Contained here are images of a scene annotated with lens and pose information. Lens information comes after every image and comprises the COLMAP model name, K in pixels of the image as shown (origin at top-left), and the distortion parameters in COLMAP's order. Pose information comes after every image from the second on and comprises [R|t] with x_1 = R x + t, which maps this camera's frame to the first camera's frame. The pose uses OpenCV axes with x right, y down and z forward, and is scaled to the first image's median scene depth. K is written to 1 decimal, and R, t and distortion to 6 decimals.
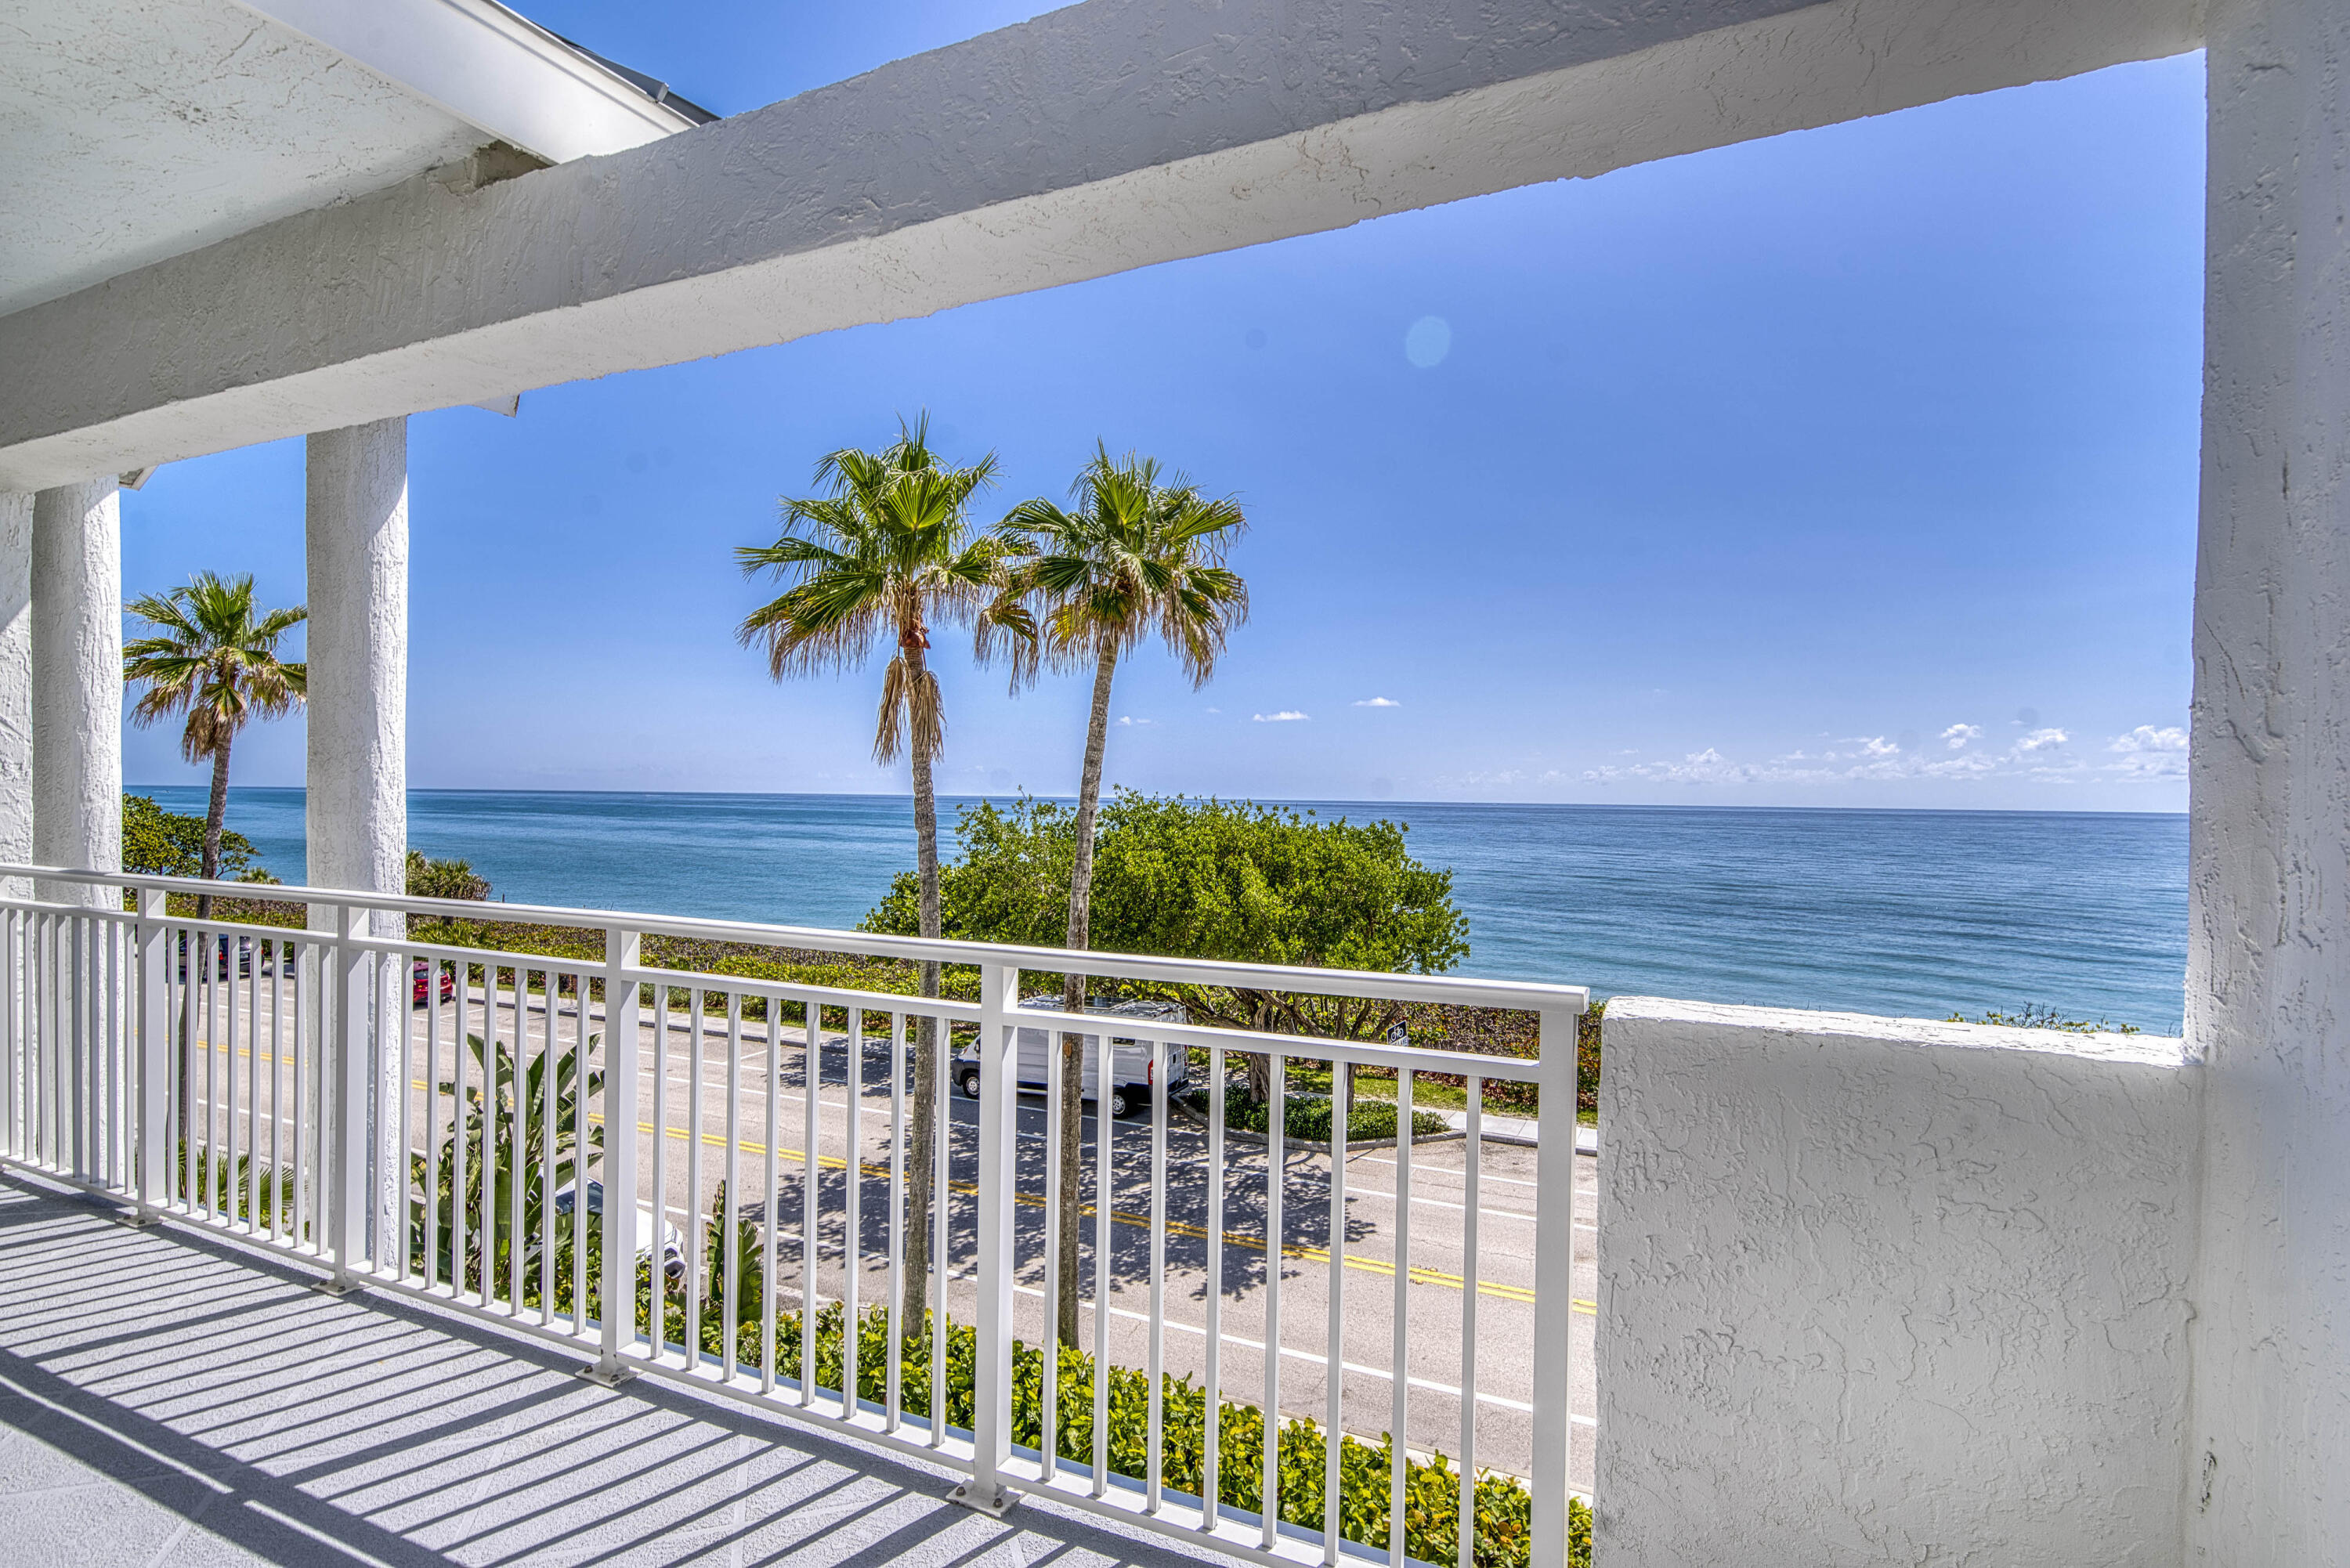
lens RADIAL K [[1202.4, 0, 1166.6], [0, 1202.4, 795.3], [0, 0, 1]] dist [-0.010006, -0.004517]
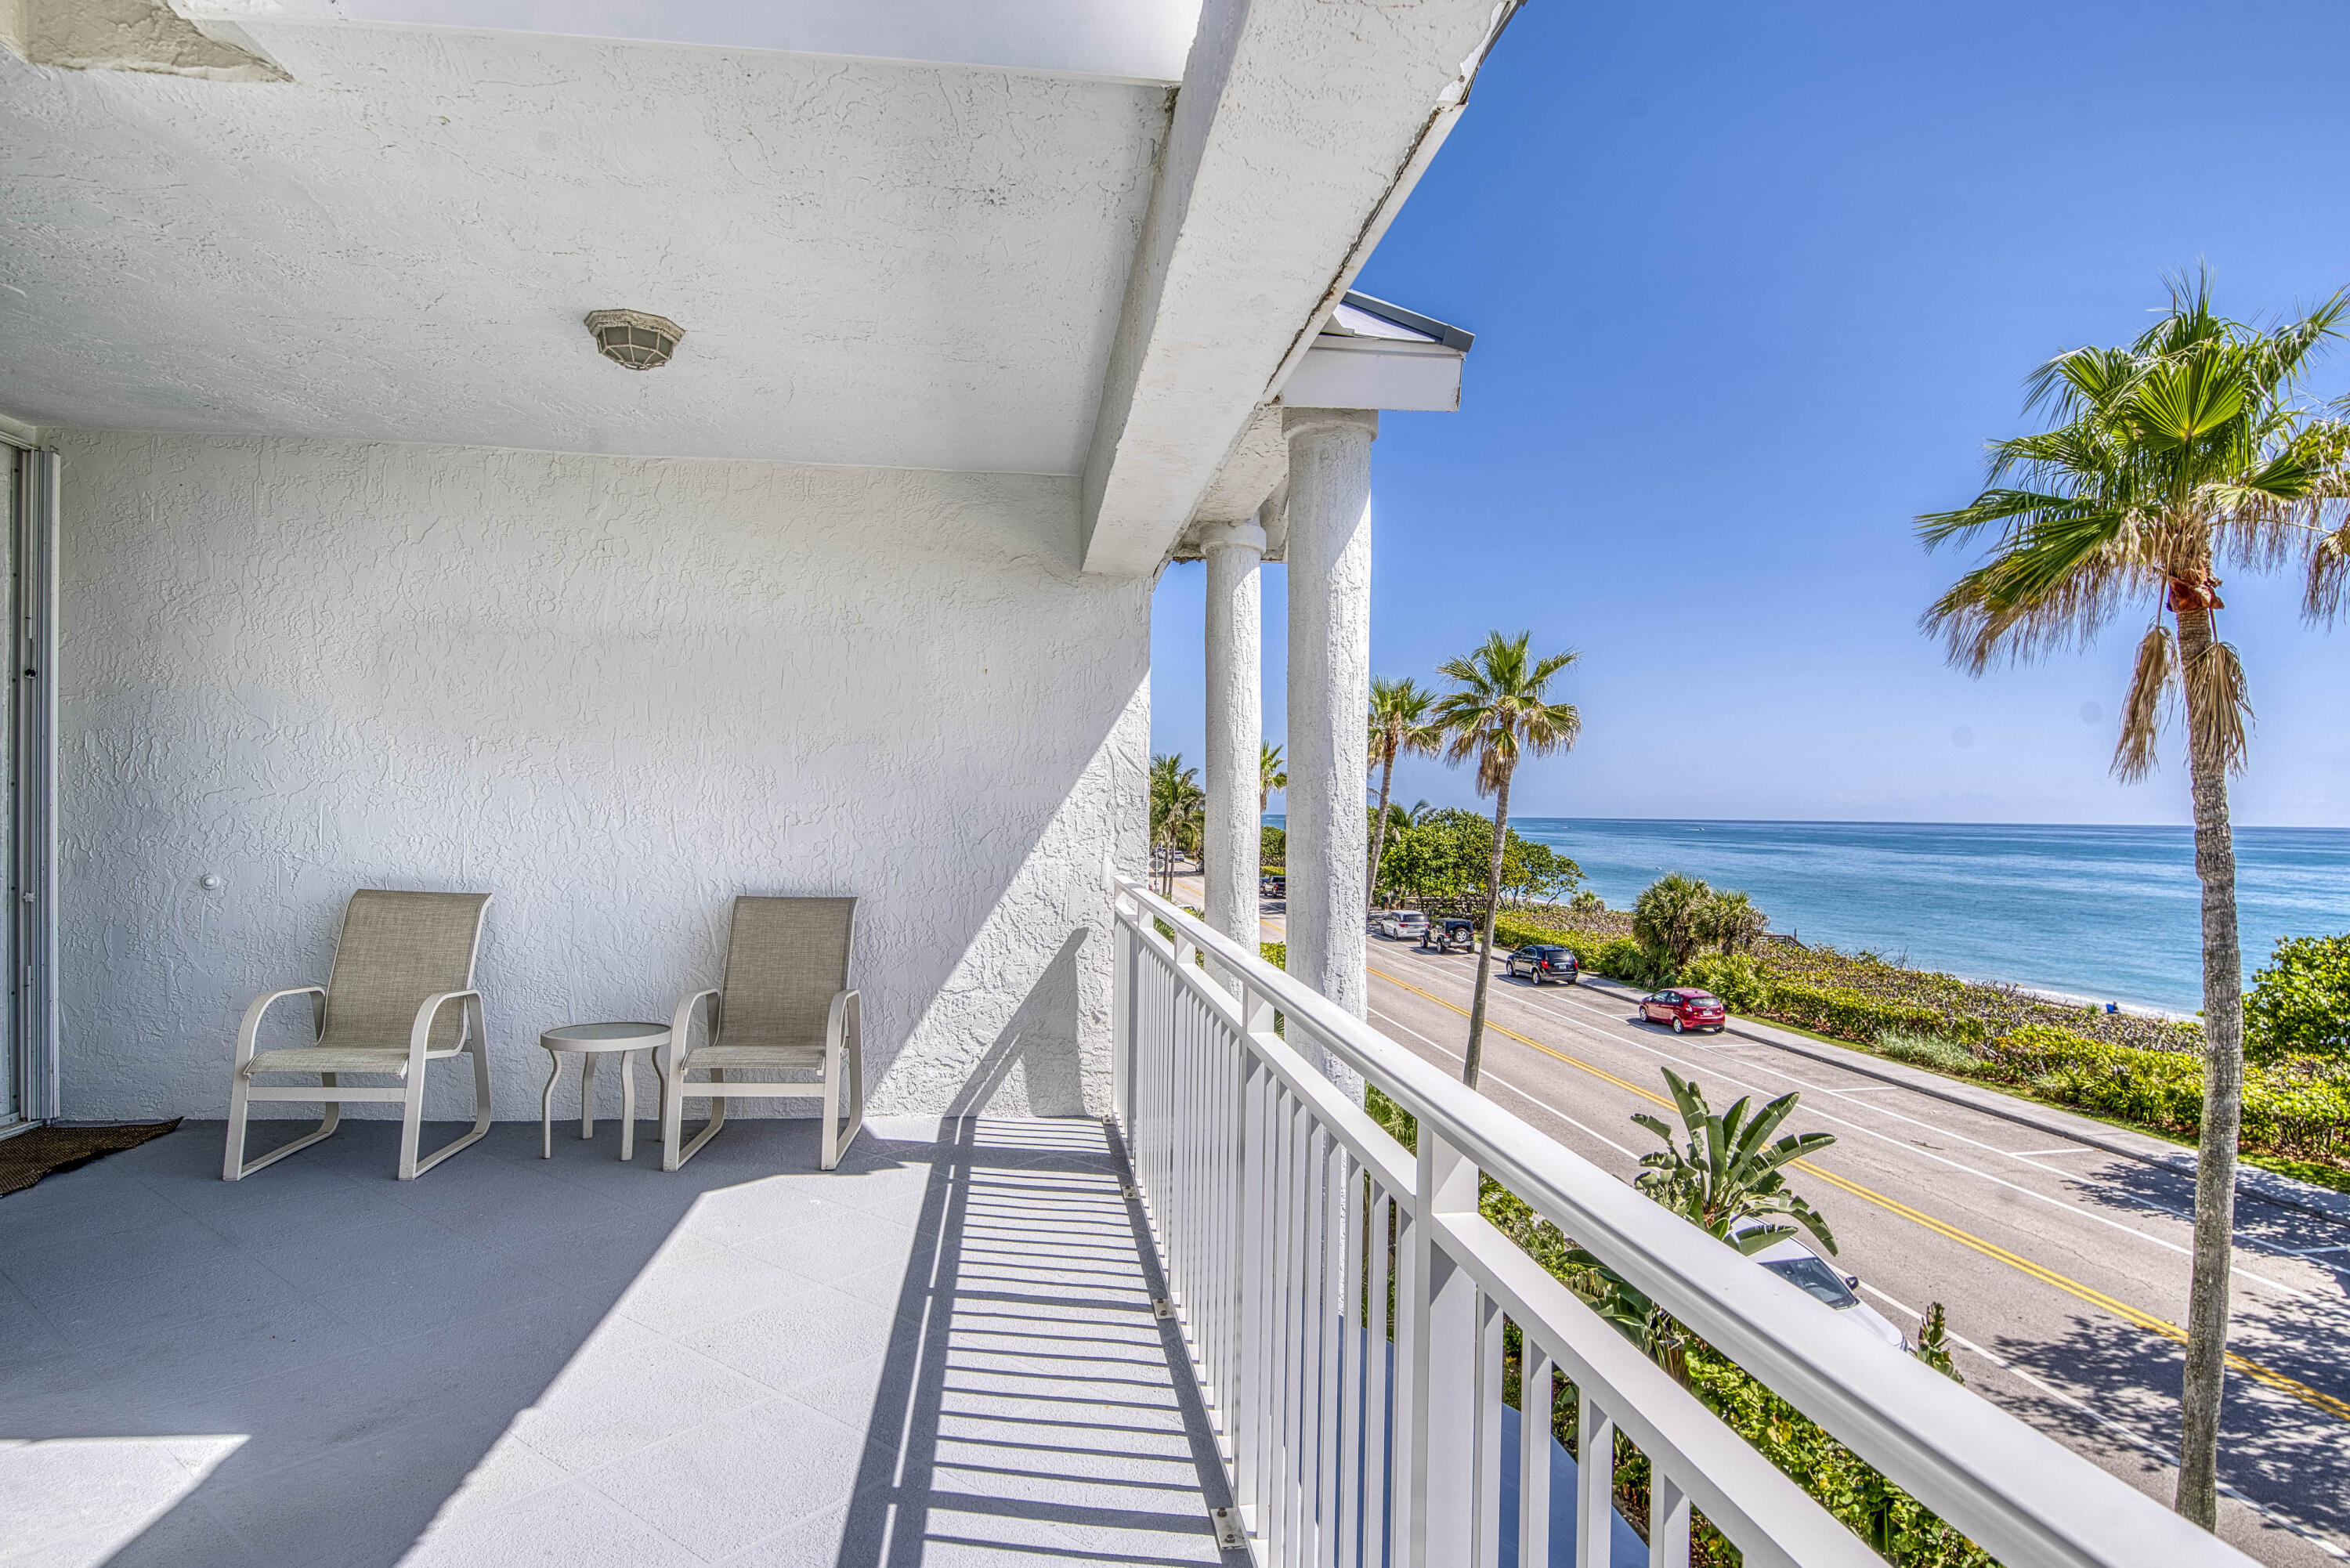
lens RADIAL K [[1202.4, 0, 1358.8], [0, 1202.4, 805.3], [0, 0, 1]] dist [-0.010006, -0.004517]
pose [[0.551126, -0.012286, -0.834332, 0.059410], [-0.002803, 0.999859, -0.016574, 0.000683], [0.834417, 0.011473, 0.551013, 0.144976]]
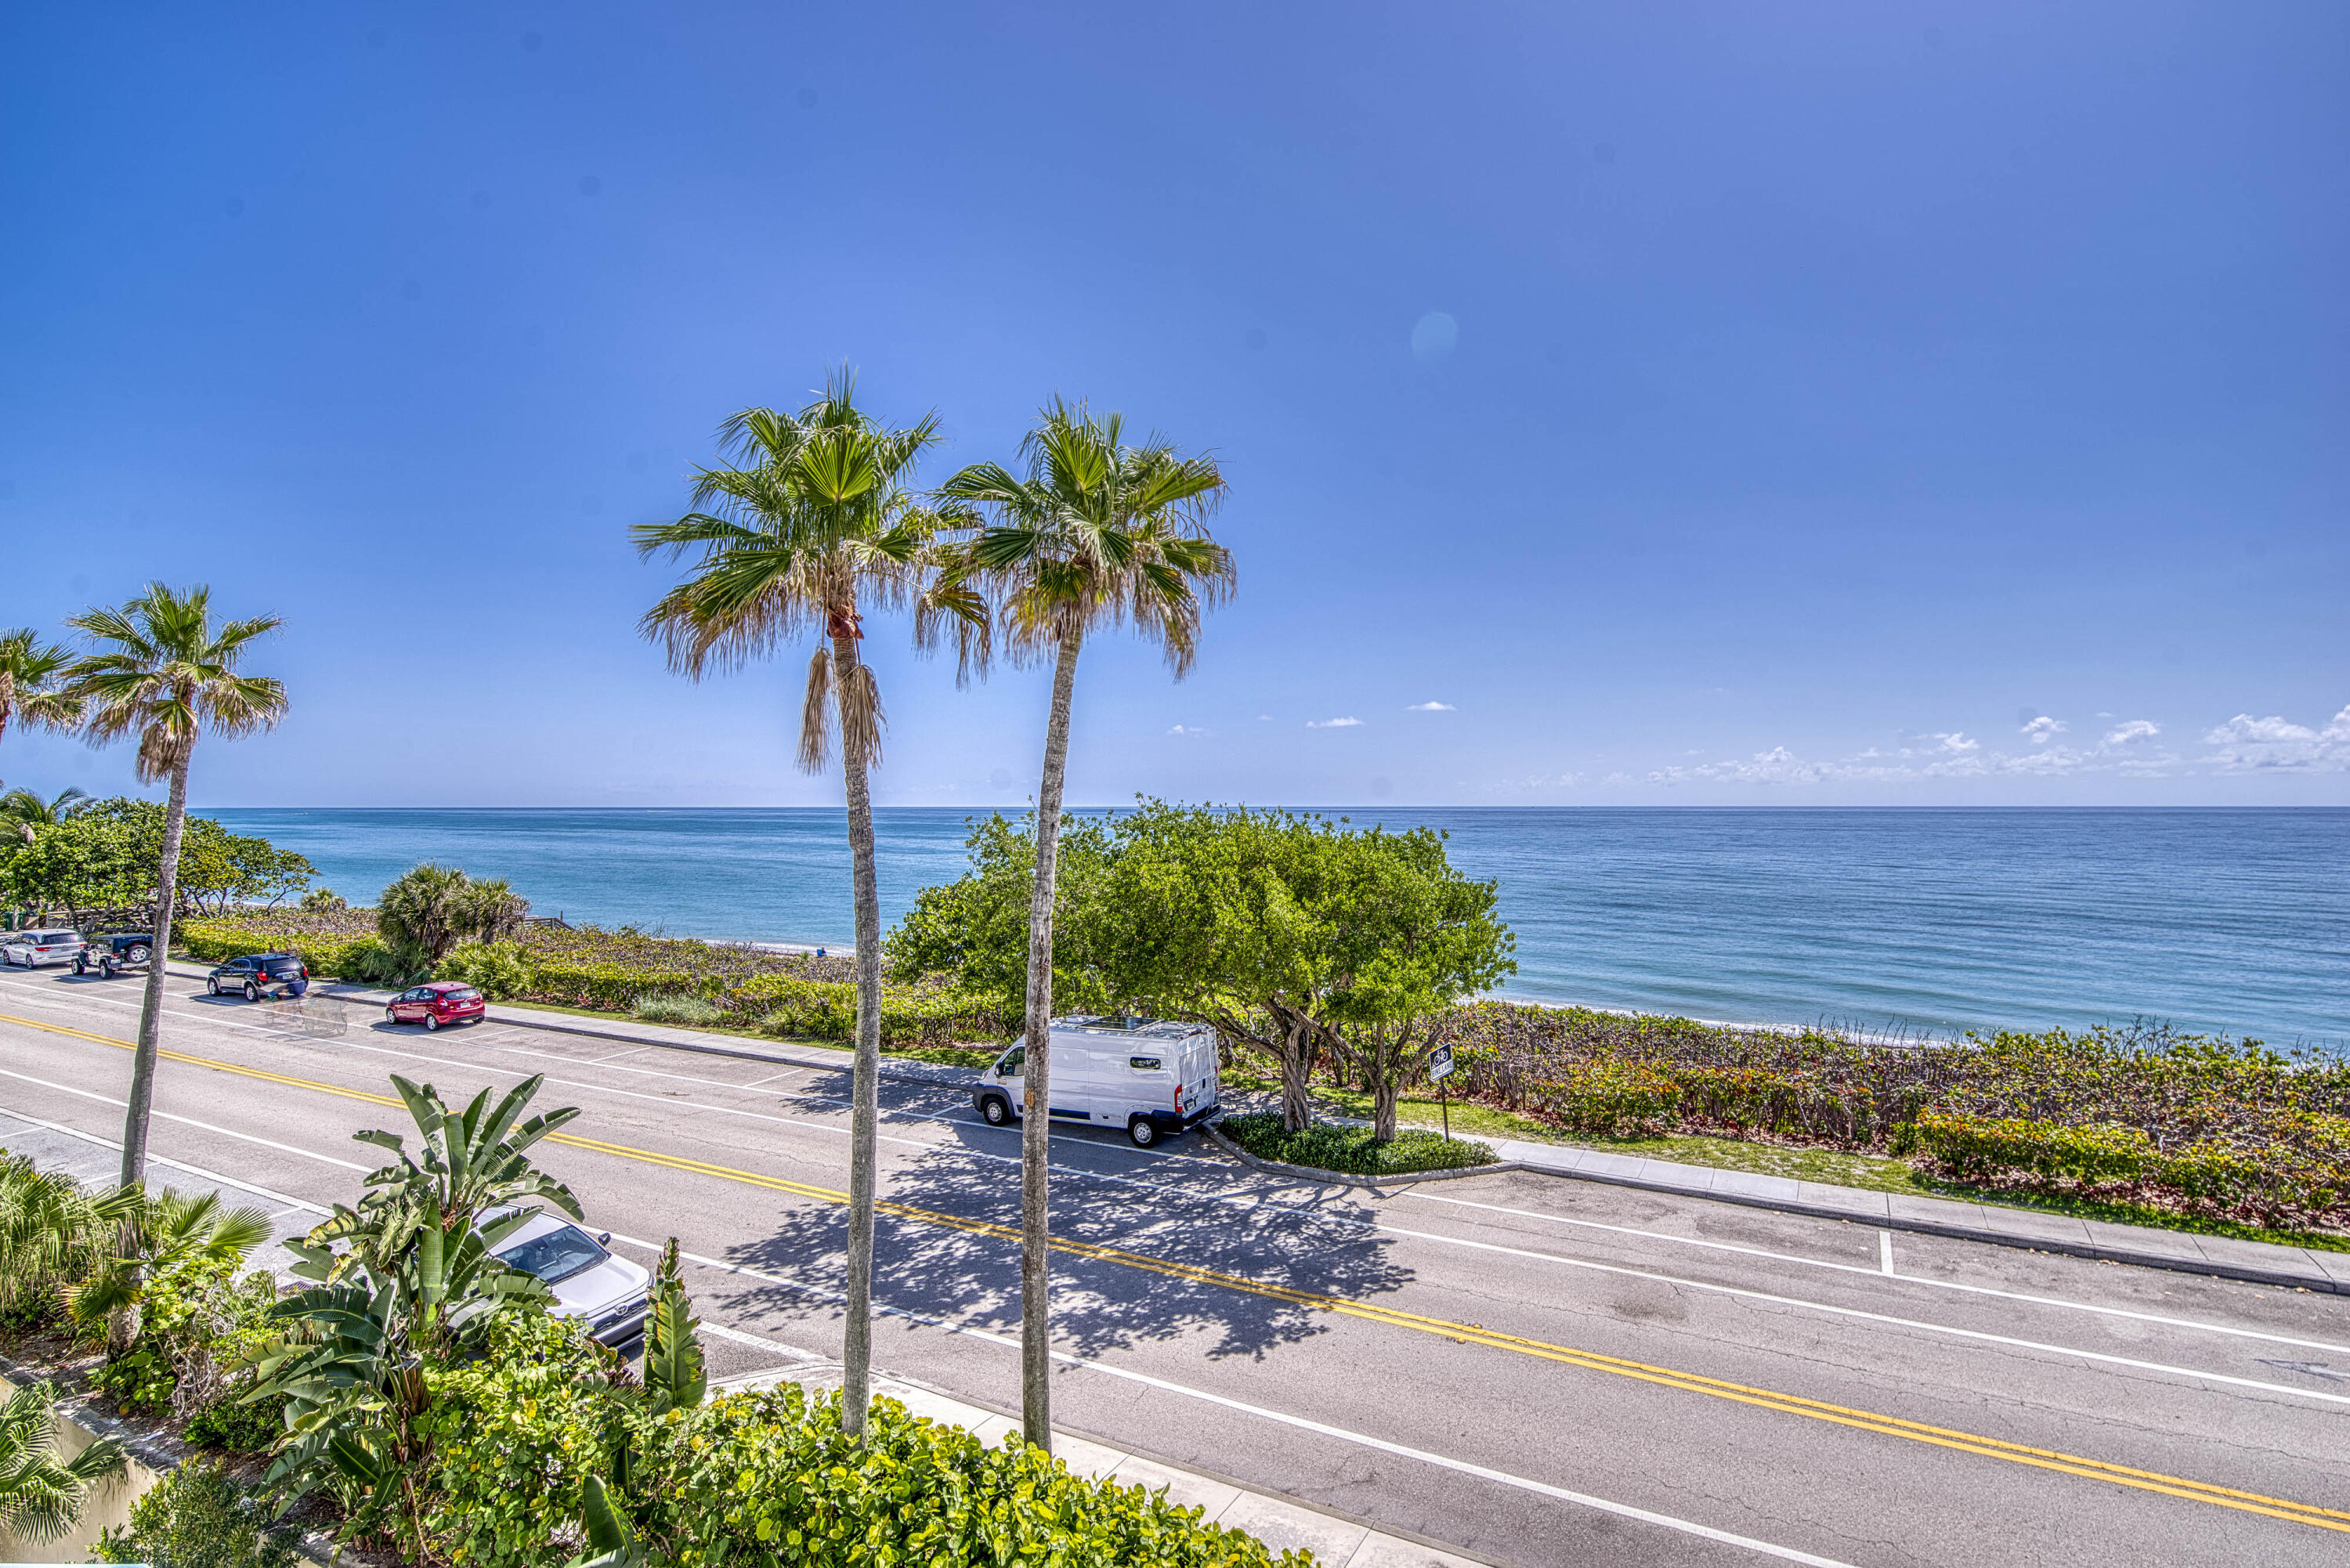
lens RADIAL K [[1202.4, 0, 1165.9], [0, 1202.4, 793.5], [0, 0, 1]] dist [-0.010006, -0.004517]
pose [[0.998752, -0.014903, -0.047678, 0.038591], [0.014482, 0.999853, -0.009168, 0.000795], [0.047807, 0.008466, 0.998821, 0.089088]]
